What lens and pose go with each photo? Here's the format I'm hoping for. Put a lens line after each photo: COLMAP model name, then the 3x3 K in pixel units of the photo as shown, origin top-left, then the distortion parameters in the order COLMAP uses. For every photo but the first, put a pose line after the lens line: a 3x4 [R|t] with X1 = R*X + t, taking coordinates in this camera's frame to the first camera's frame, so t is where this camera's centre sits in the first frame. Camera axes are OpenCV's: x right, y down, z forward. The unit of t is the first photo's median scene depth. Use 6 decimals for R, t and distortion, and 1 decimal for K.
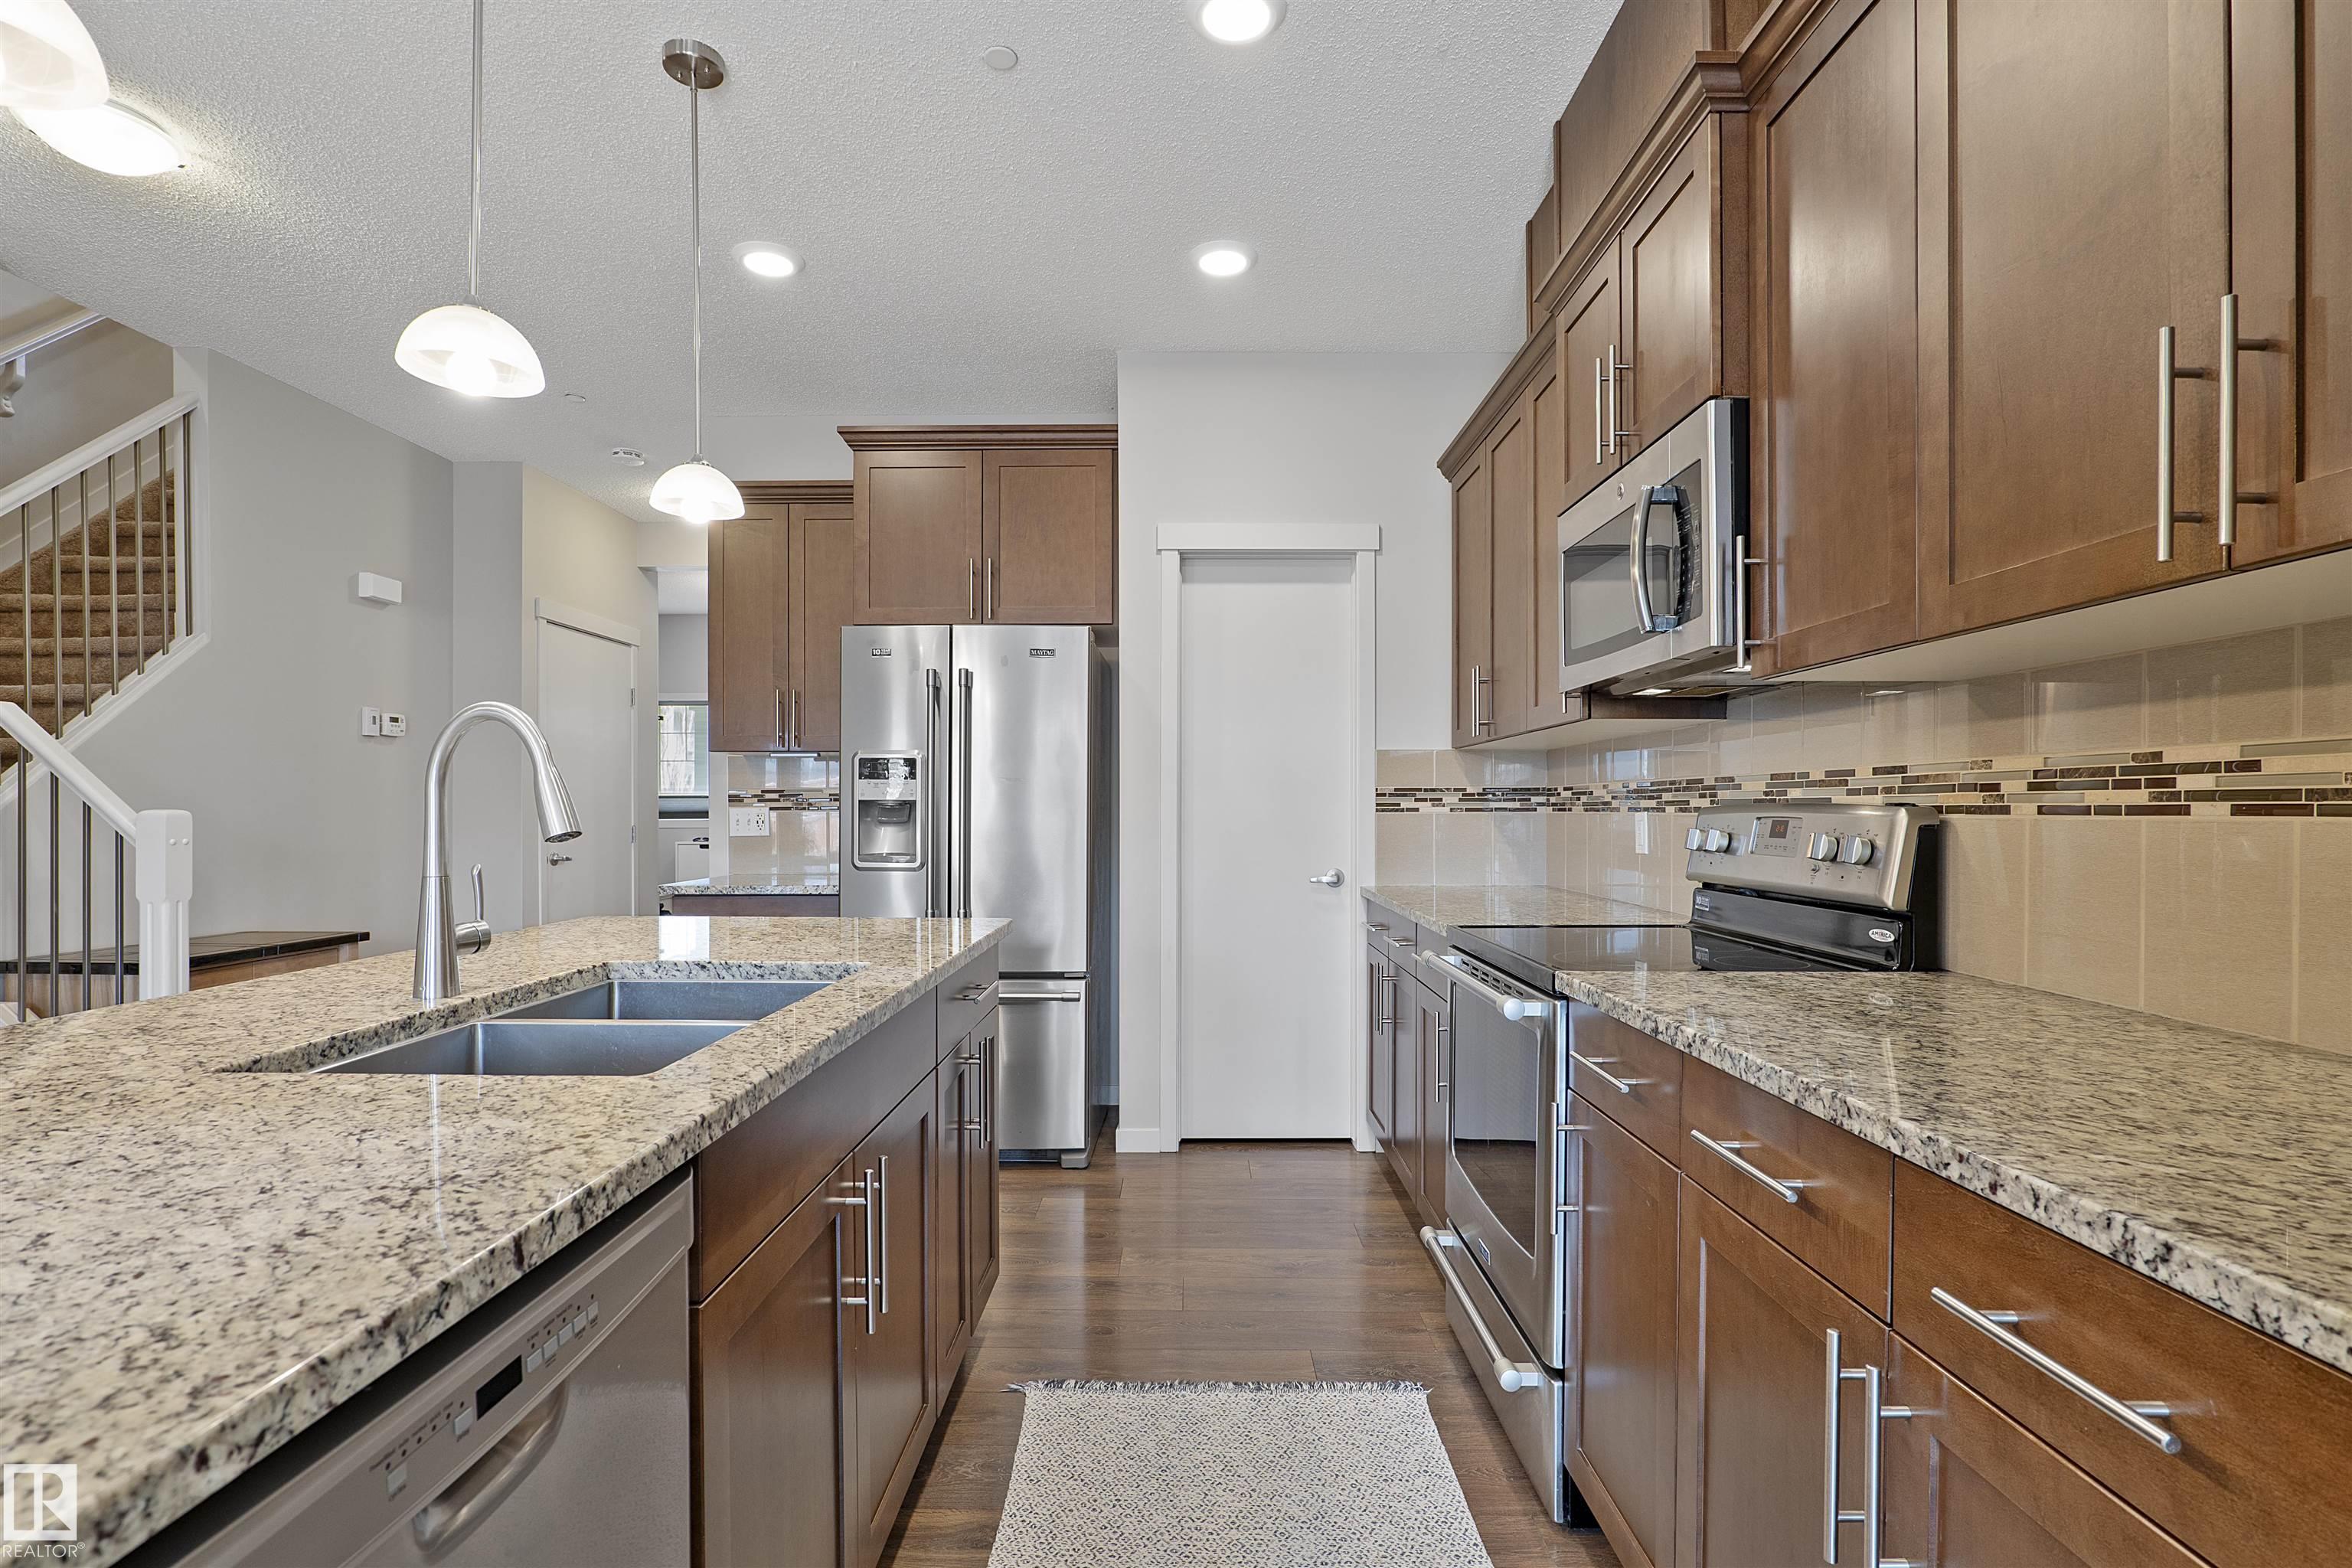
lens RADIAL K [[1130.5, 0, 1187.1], [0, 1130.5, 809.4], [0, 0, 1]] dist [-0.025972, 0.011668]
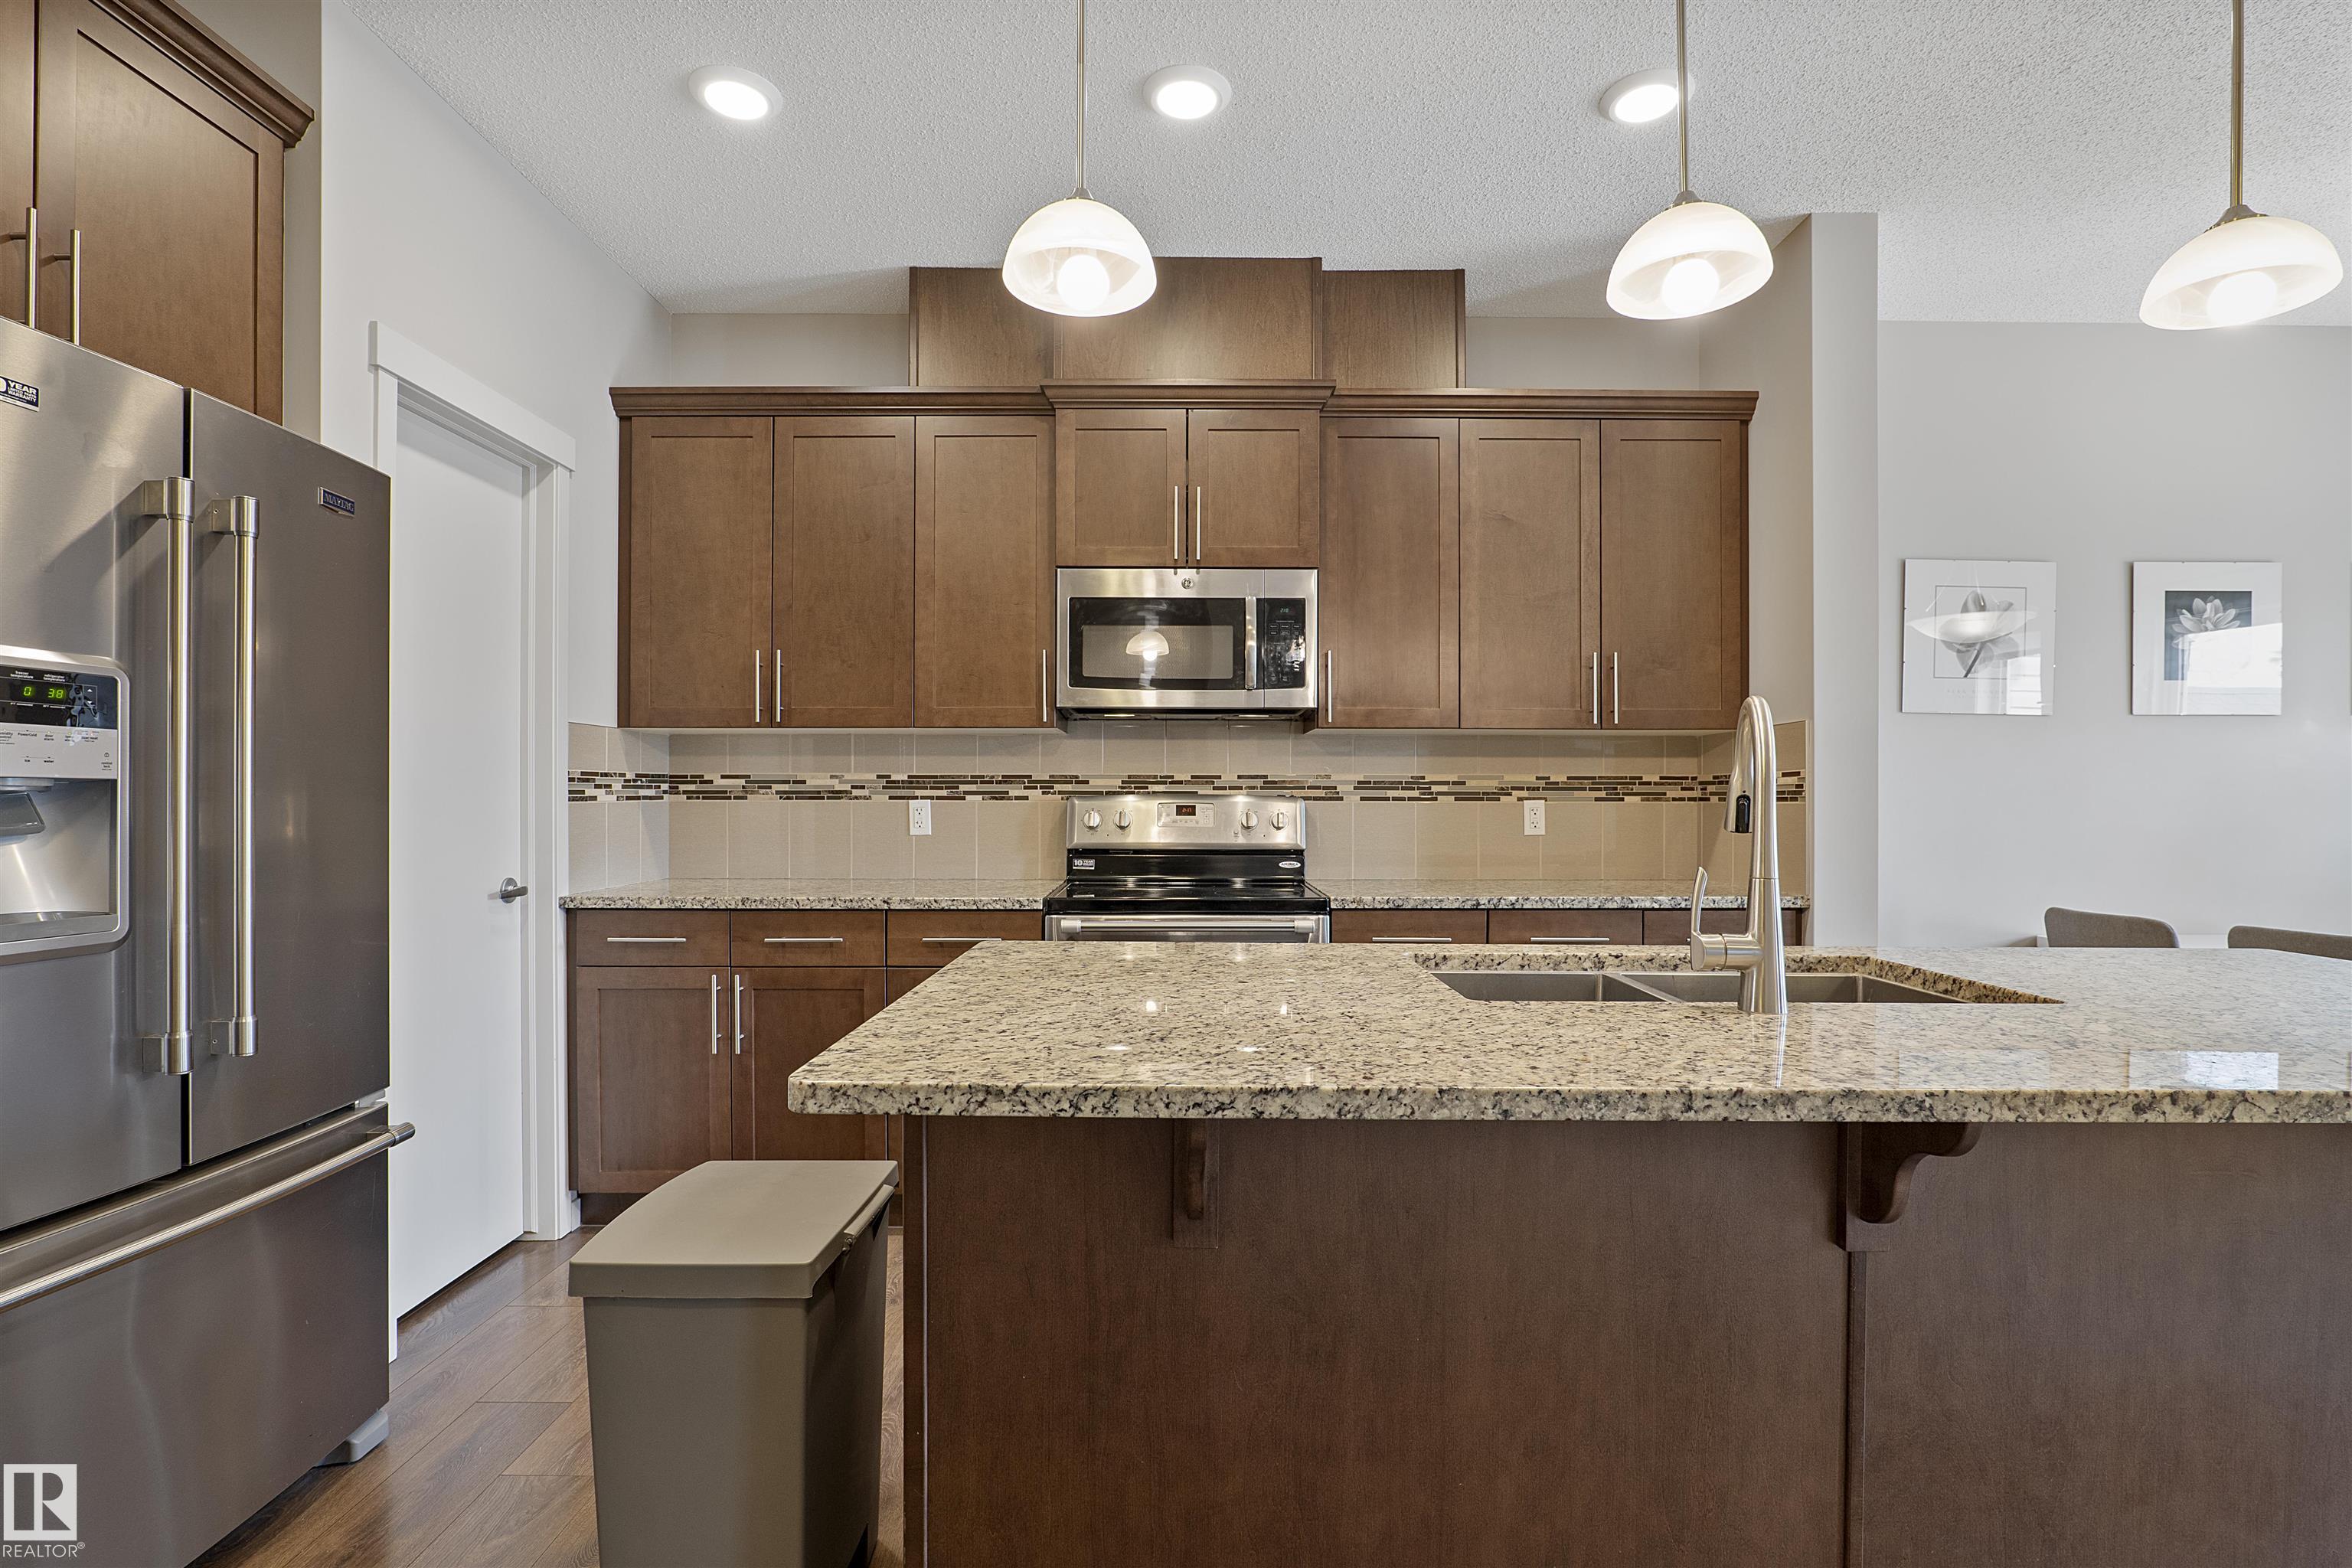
lens RADIAL K [[1112.1, 0, 1185.2], [0, 1112.1, 794.5], [0, 0, 1]] dist [-0.030241, 0.011946]
pose [[-0.005017, -0.001462, 0.999986, -1.294818], [-0.002023, 0.999997, 0.001452, -0.009329], [-0.999985, -0.002016, -0.005020, 1.215442]]
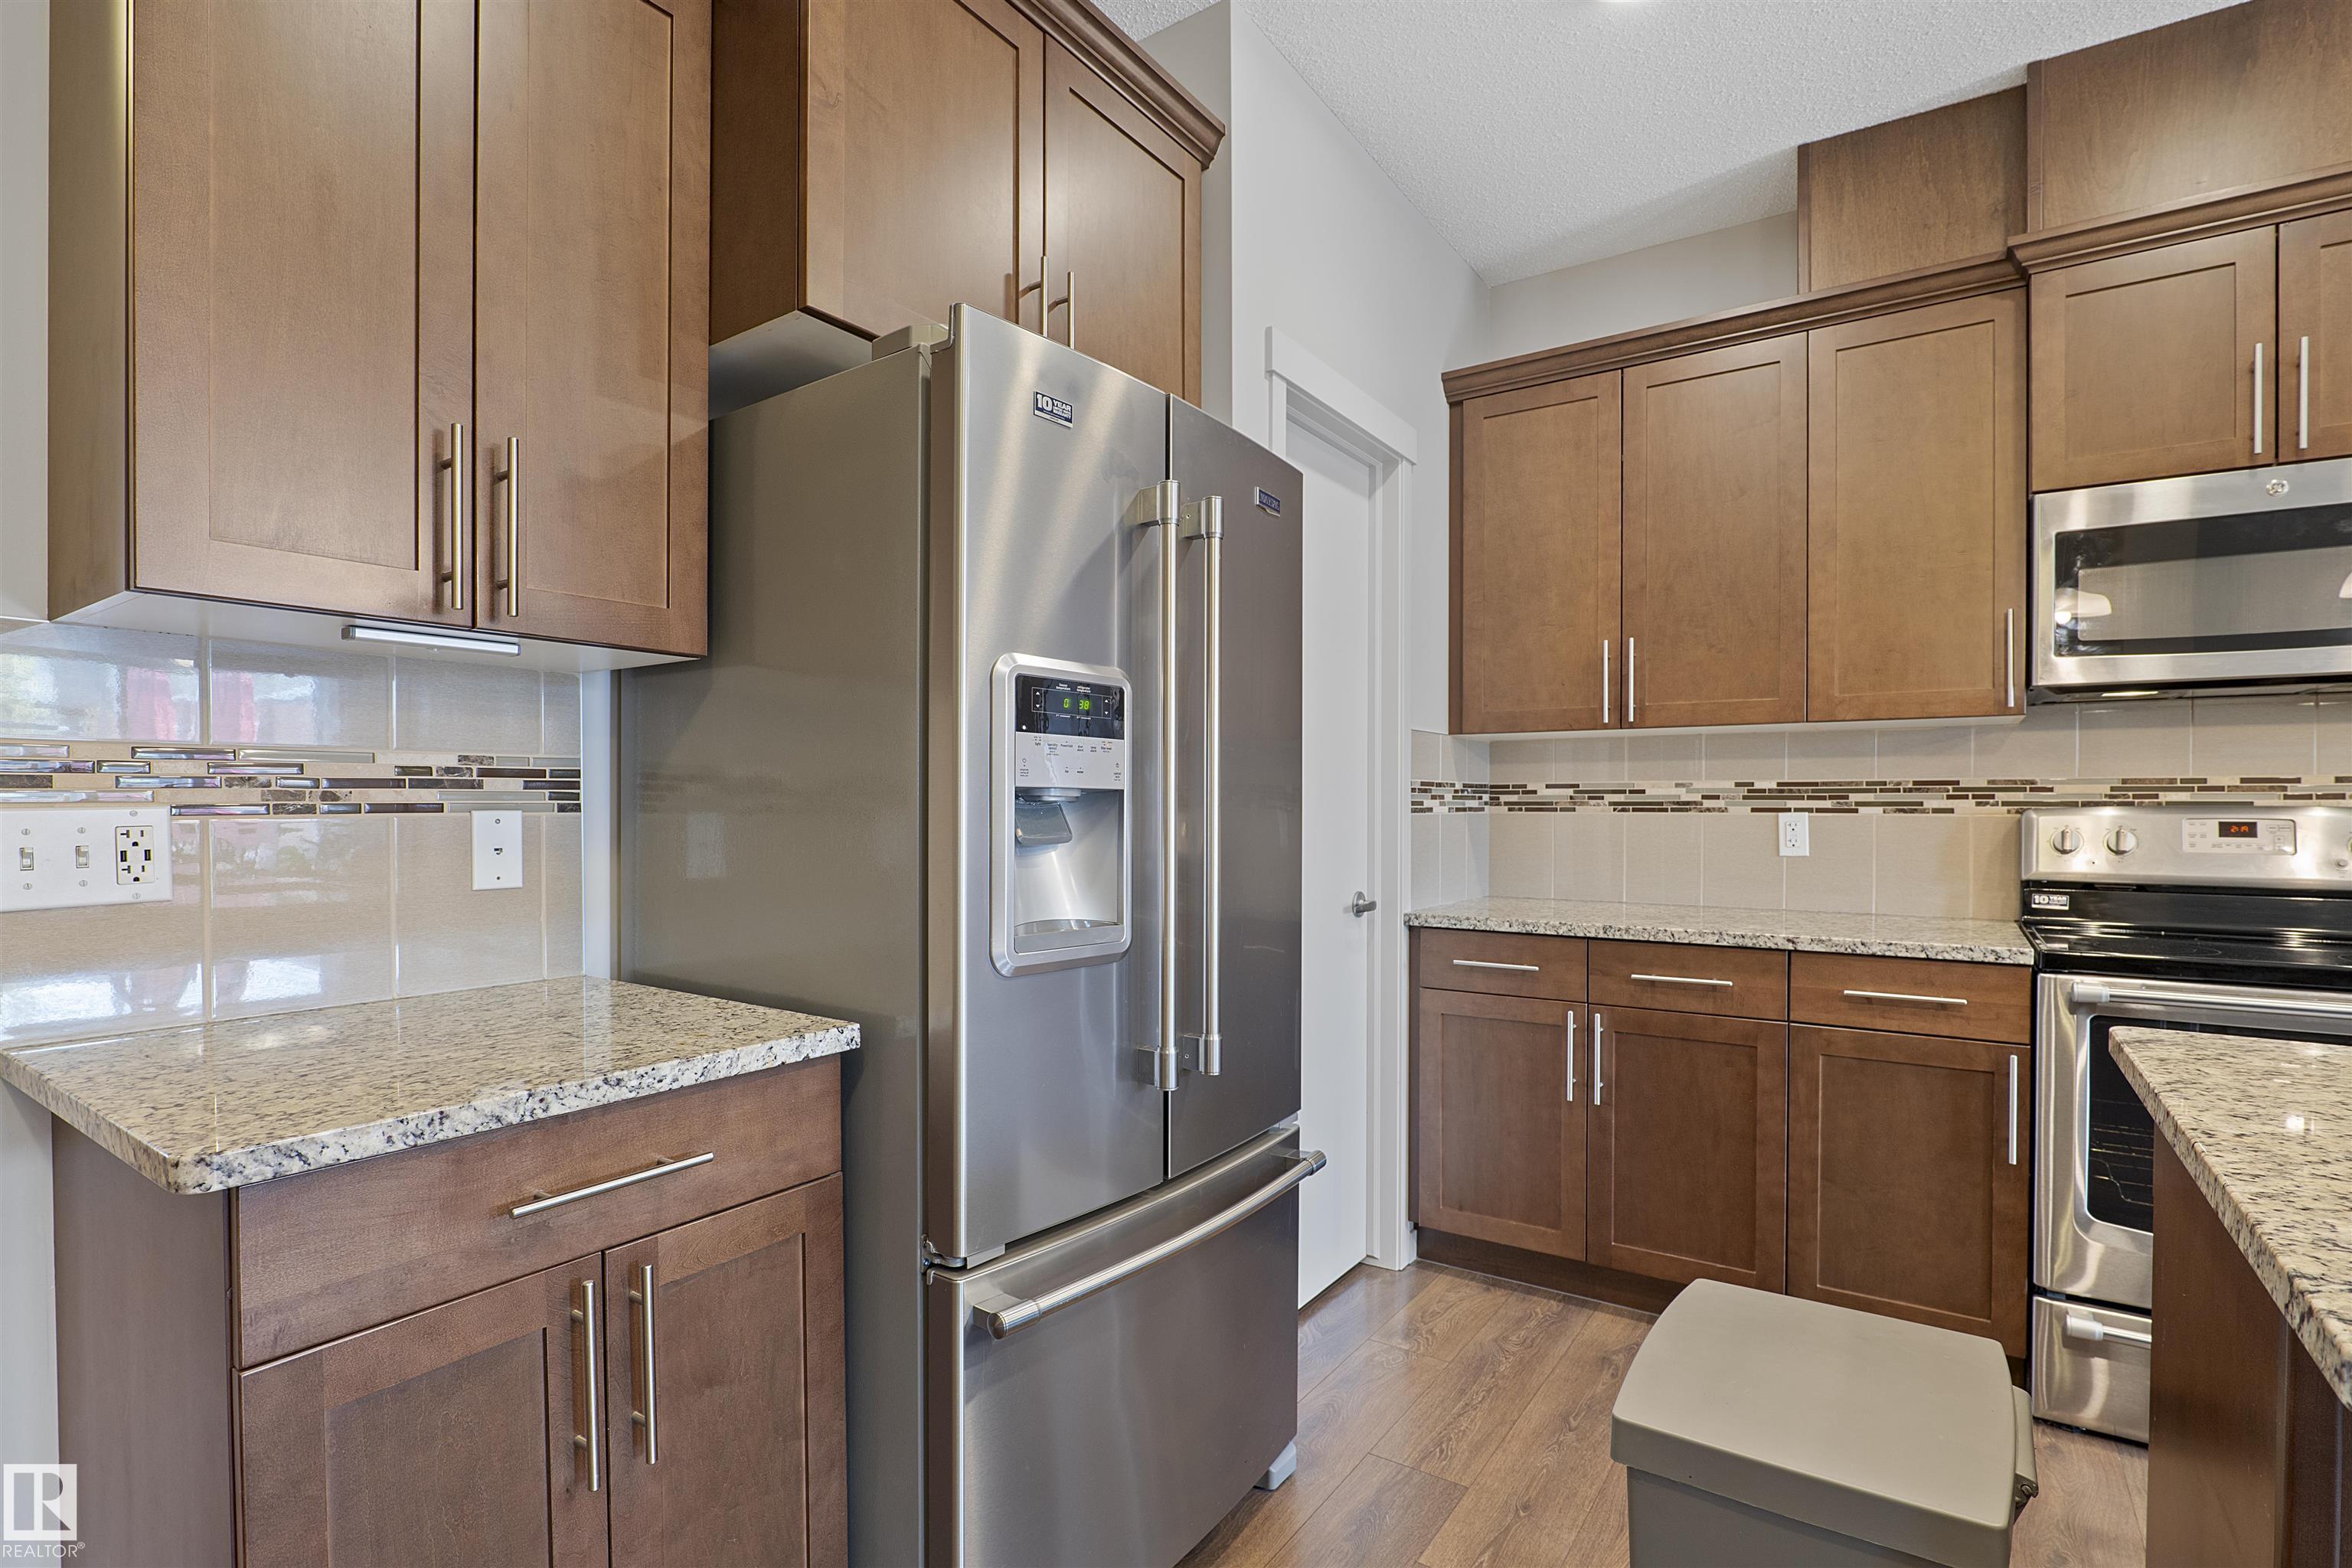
lens RADIAL K [[1120.1, 0, 1181.4], [0, 1120.1, 815.4], [0, 0, 1]] dist [-0.019263, 0.001813]
pose [[0.562817, -0.007746, 0.826545, -1.141802], [-0.001435, 0.999945, 0.010349, -0.007348], [-0.826580, -0.007010, 0.562775, 1.502542]]
